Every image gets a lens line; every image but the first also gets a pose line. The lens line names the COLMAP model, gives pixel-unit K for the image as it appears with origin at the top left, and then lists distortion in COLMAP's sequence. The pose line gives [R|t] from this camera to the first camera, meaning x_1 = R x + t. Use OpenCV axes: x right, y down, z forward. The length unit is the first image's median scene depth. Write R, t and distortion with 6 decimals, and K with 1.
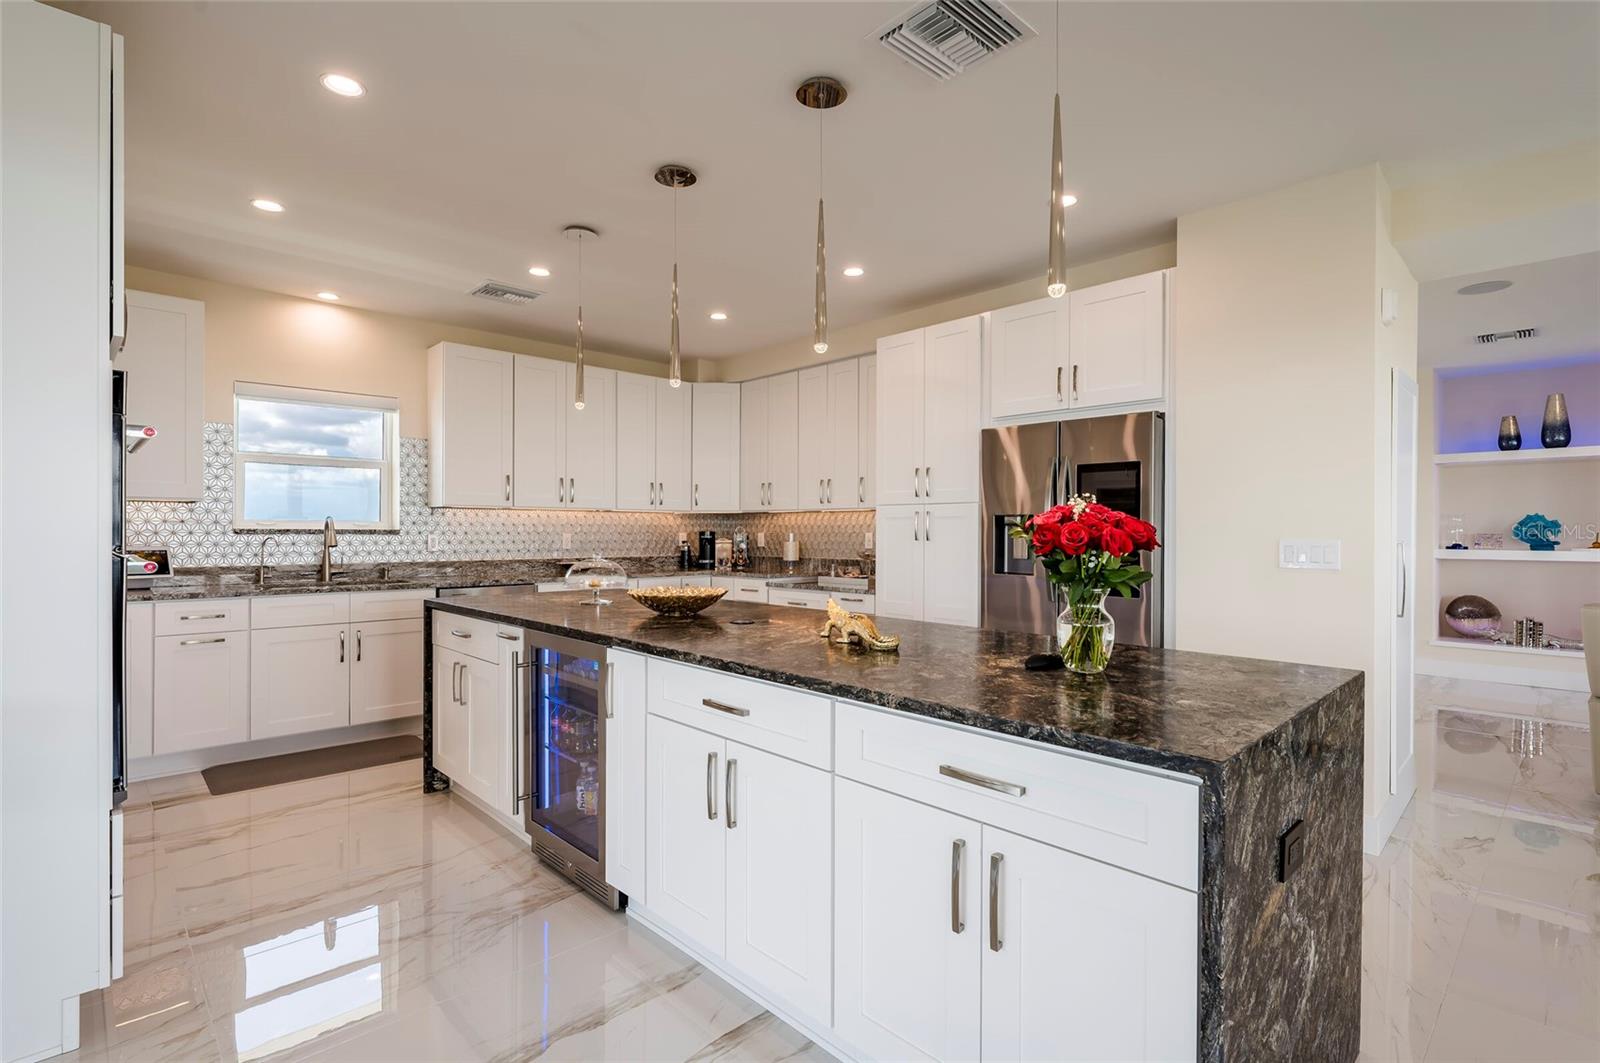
lens RADIAL K [[756.7, 0, 804.3], [0, 756.7, 531.8], [0, 0, 1]] dist [-0.007359, -0.000948]
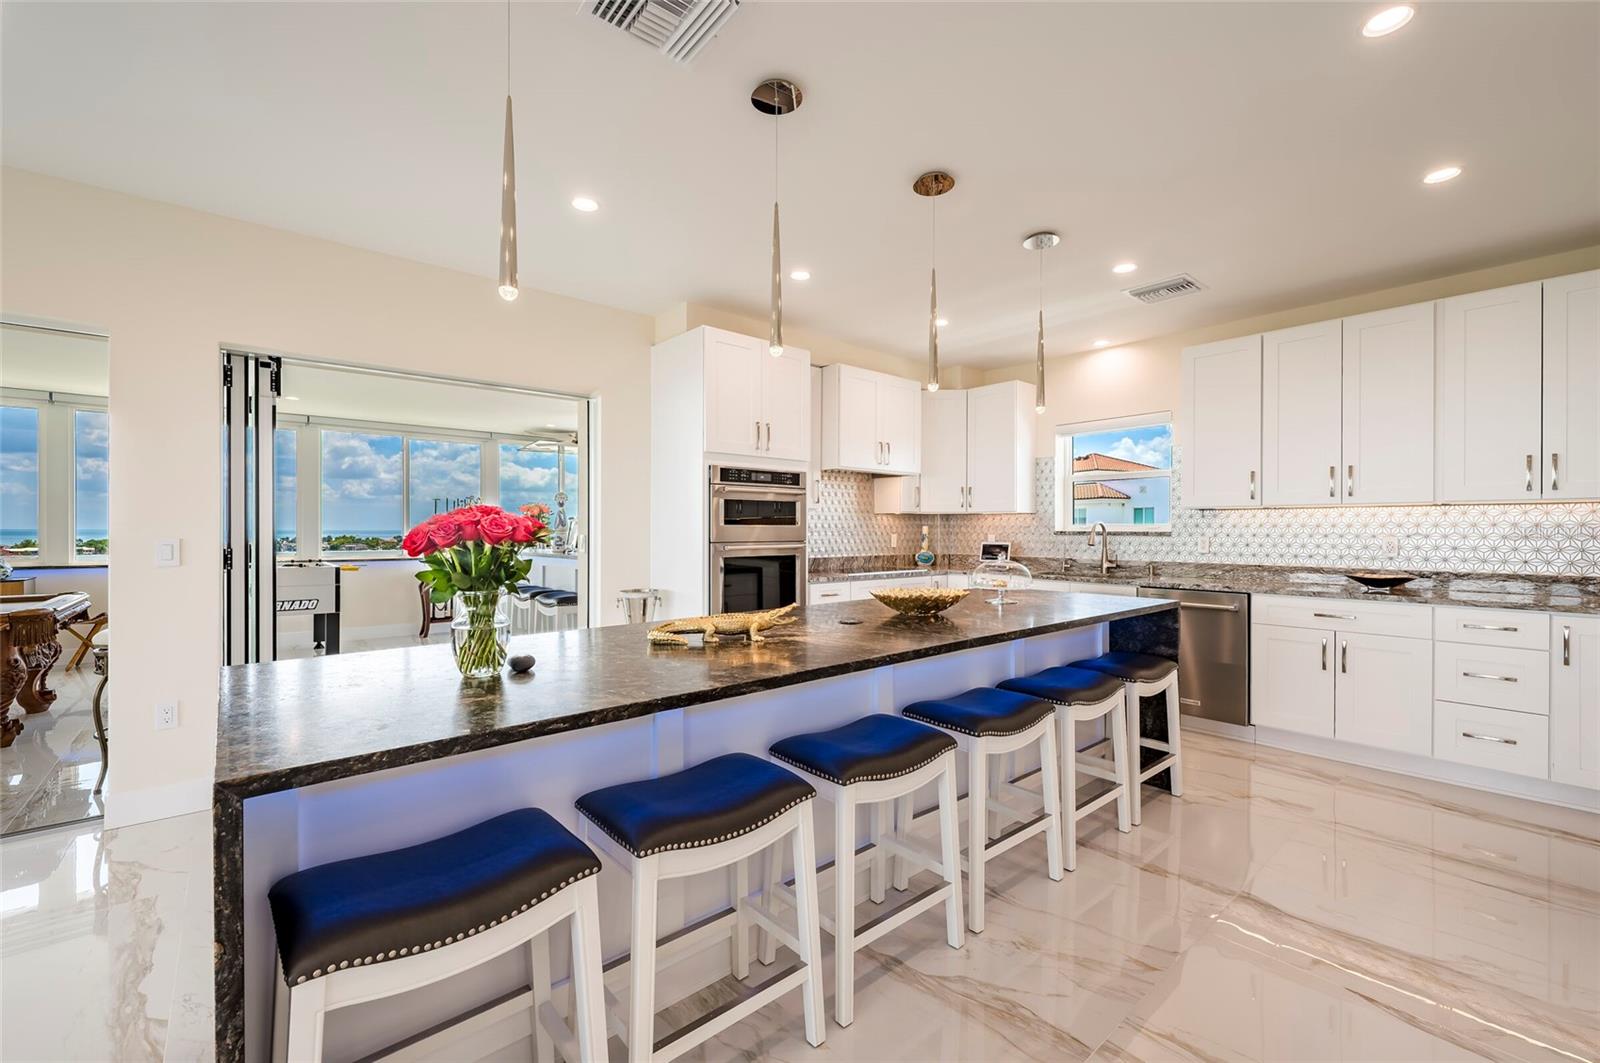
lens RADIAL K [[656.4, 0, 800.0], [0, 656.4, 531.5], [0, 0, 1]] dist [-0.001541, -0.000426]
pose [[-0.054291, -0.002417, -0.998522, 0.437059], [-0.005371, 0.999983, -0.002129, 0.001478], [0.998511, 0.005248, -0.054303, 0.523211]]
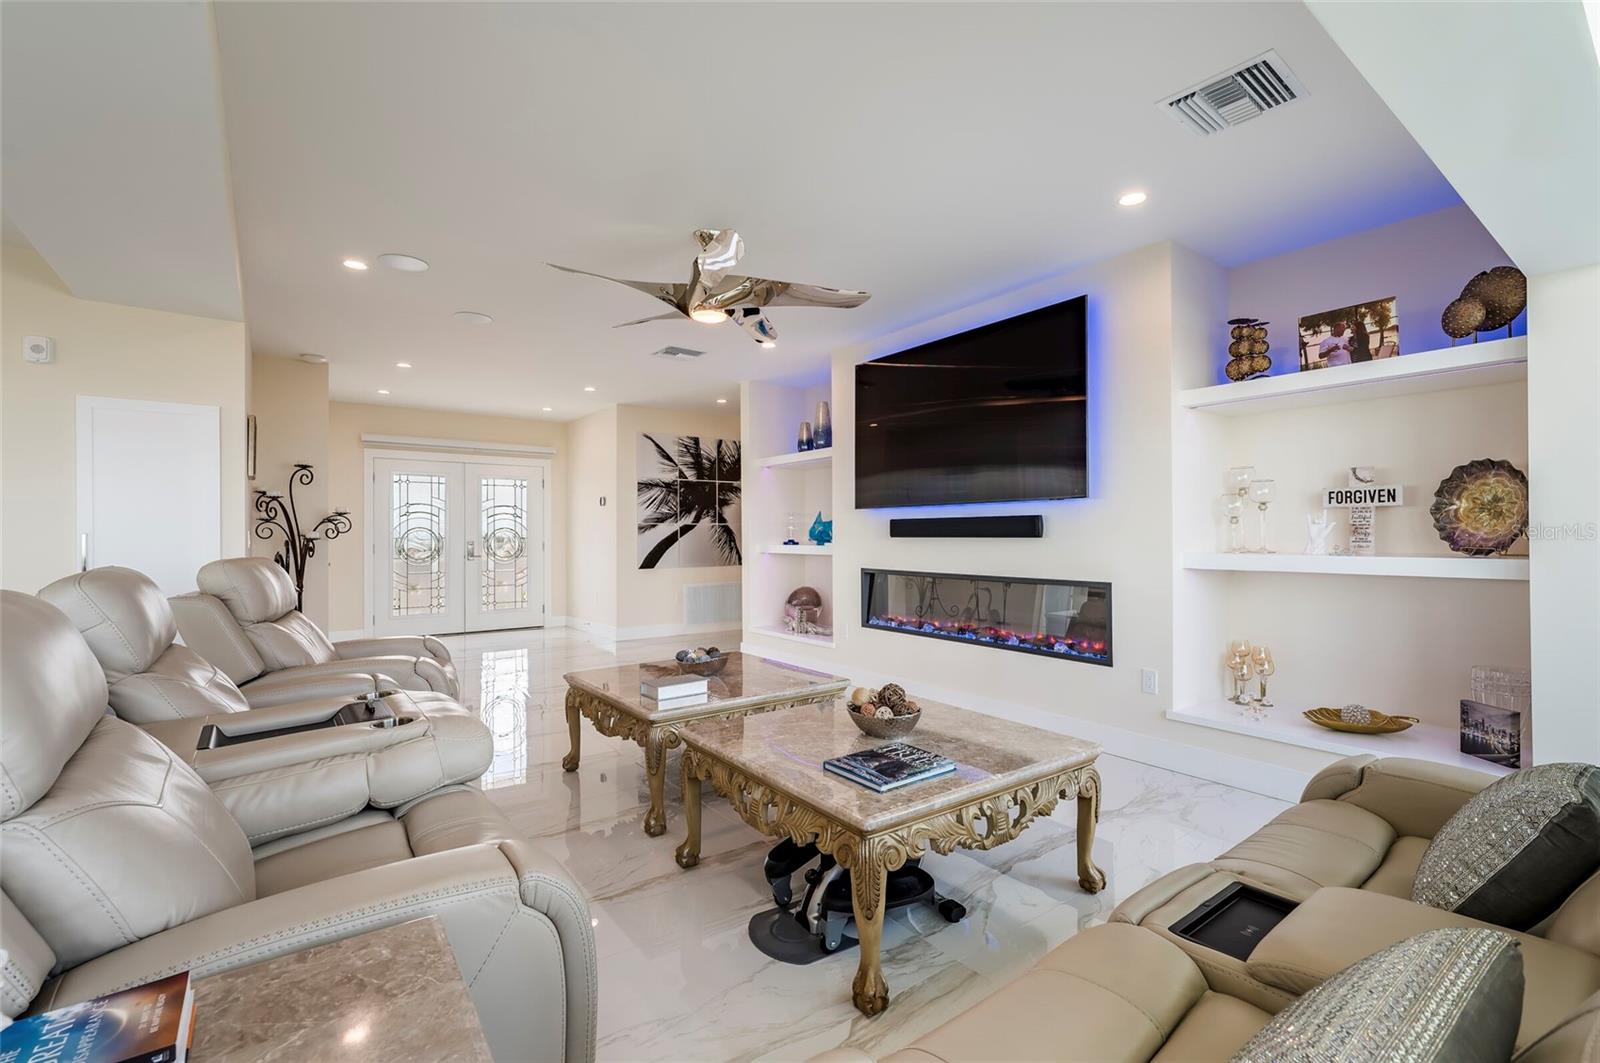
lens RADIAL K [[703.3, 0, 808.5], [0, 703.3, 531.7], [0, 0, 1]] dist [0.000986, -0.000237]
pose [[0.993849, -0.005538, -0.110601, 1.352157], [0.004842, 0.999967, -0.006565, 0.014985], [0.110634, 0.005989, 0.993843, -0.022955]]
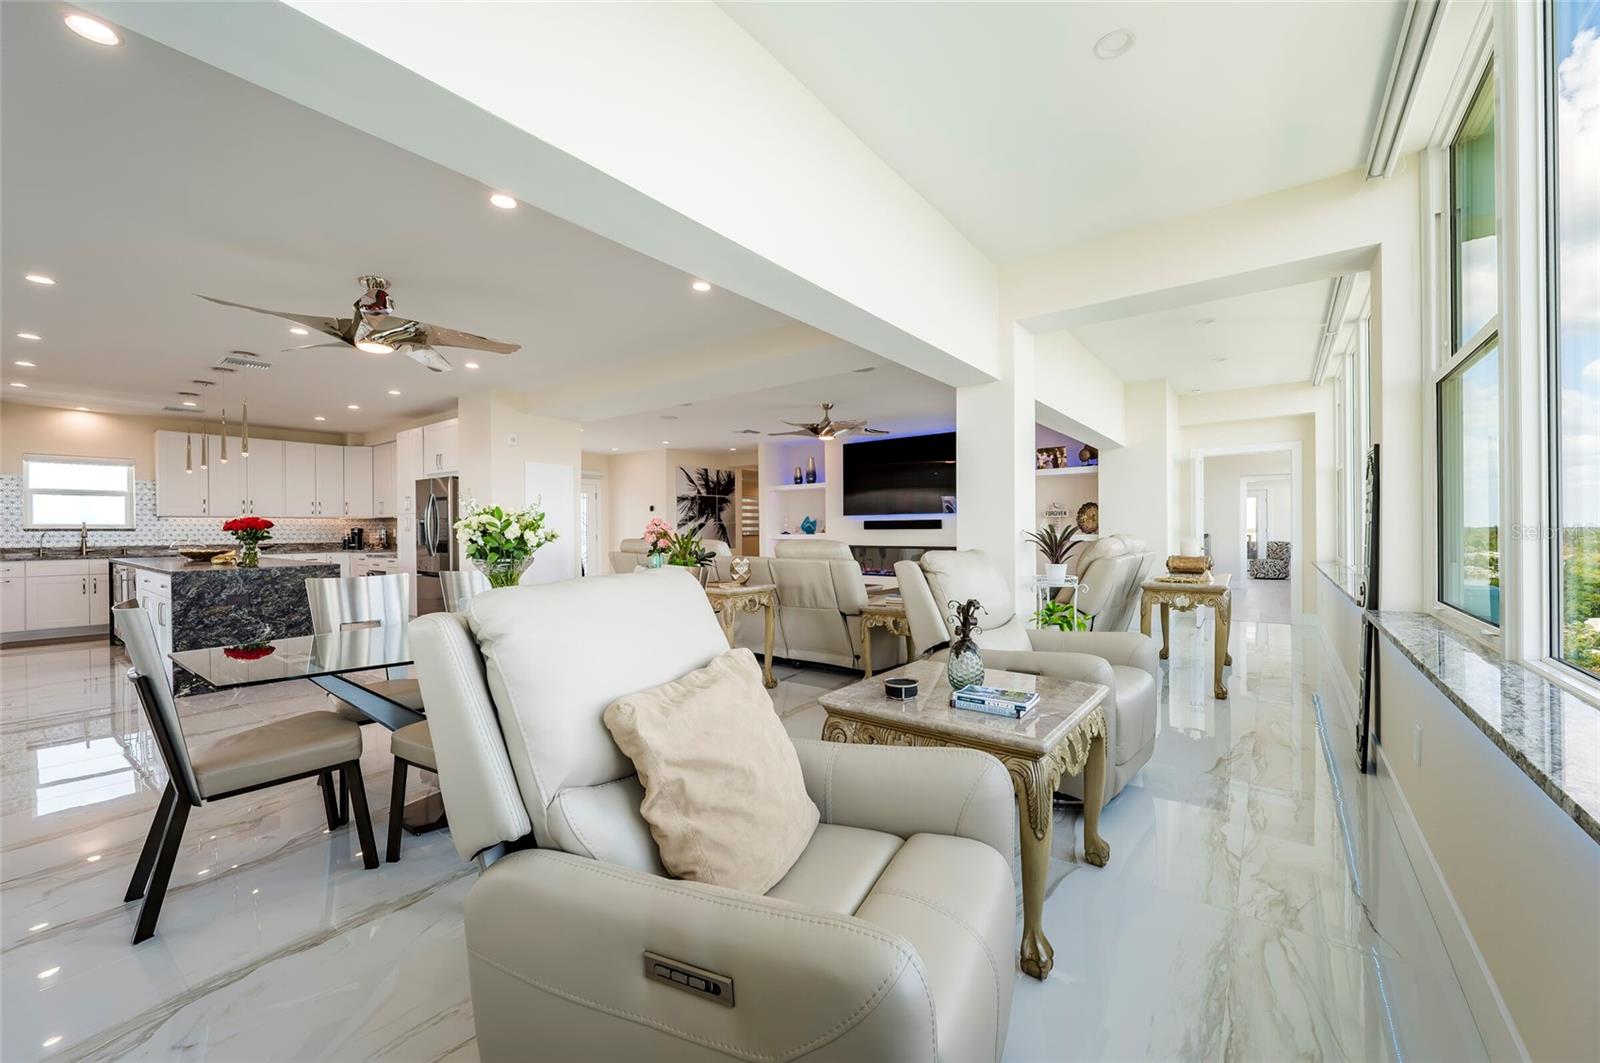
lens RADIAL K [[621.8, 0, 805.4], [0, 621.8, 533.2], [0, 0, 1]] dist [-0.003081, -0.000622]
pose [[0.987232, -0.010105, 0.158968, 0.887240], [0.009576, 0.999946, 0.004098, 0.018806], [-0.159001, -0.002523, 0.987275, -0.812784]]
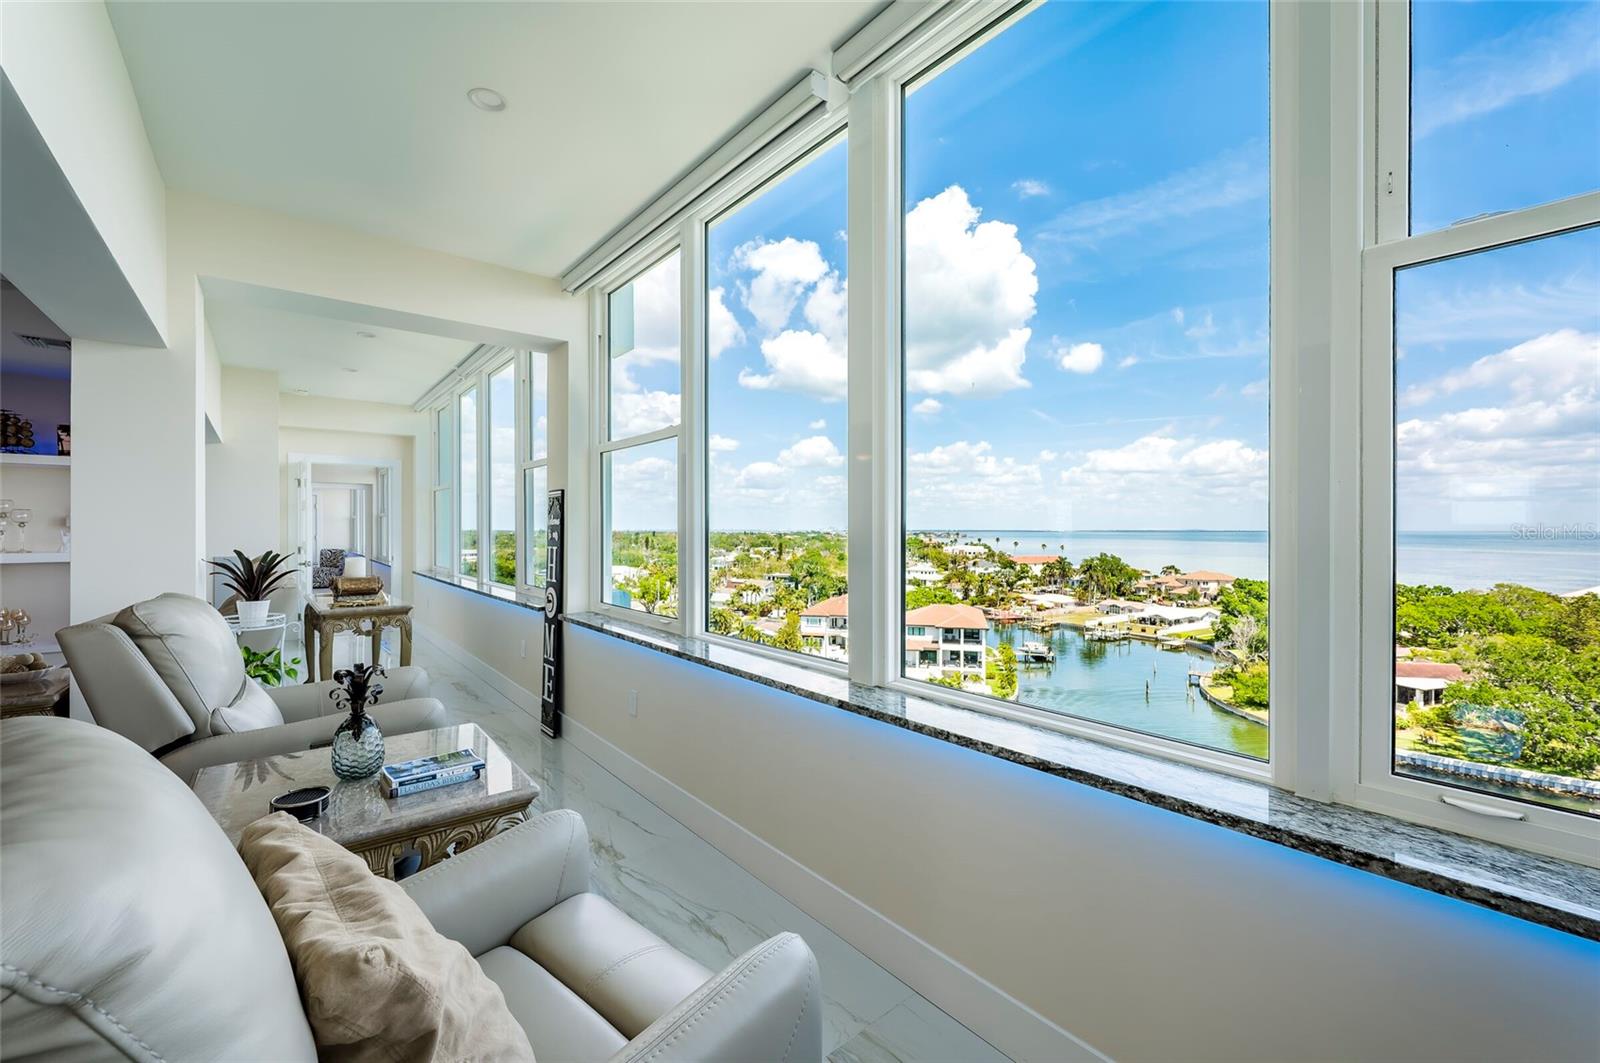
lens RADIAL K [[641.7, 0, 800.0], [0, 641.7, 531.5], [0, 0, 1]] dist [0.000742, -0.000498]
pose [[0.076003, -0.006231, 0.997088, 0.727728], [0.000093, 0.999981, 0.006242, -0.009150], [-0.997108, -0.000382, 0.076002, -0.680527]]
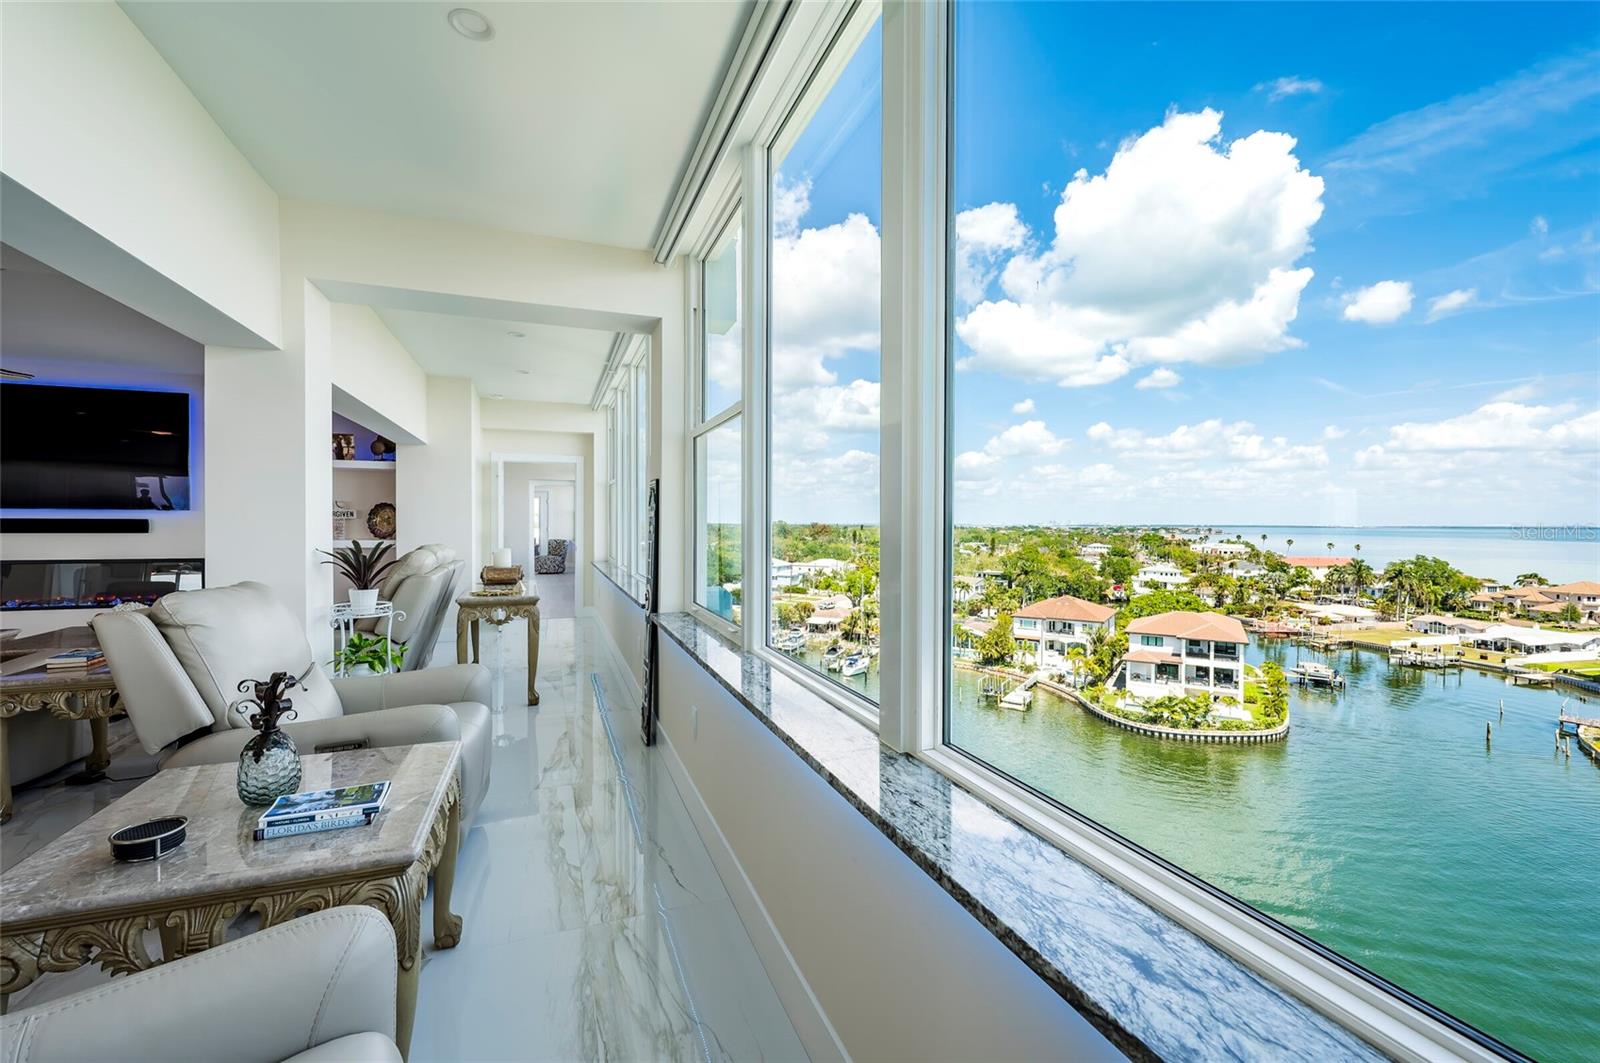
lens RADIAL K [[656.4, 0, 800.0], [0, 656.4, 531.5], [0, 0, 1]] dist [-0.001541, -0.000426]
pose [[0.383524, -0.013704, 0.923429, 0.868677], [-0.002981, 0.999866, 0.016077, -0.008605], [-0.923526, -0.008919, 0.383432, -0.769080]]
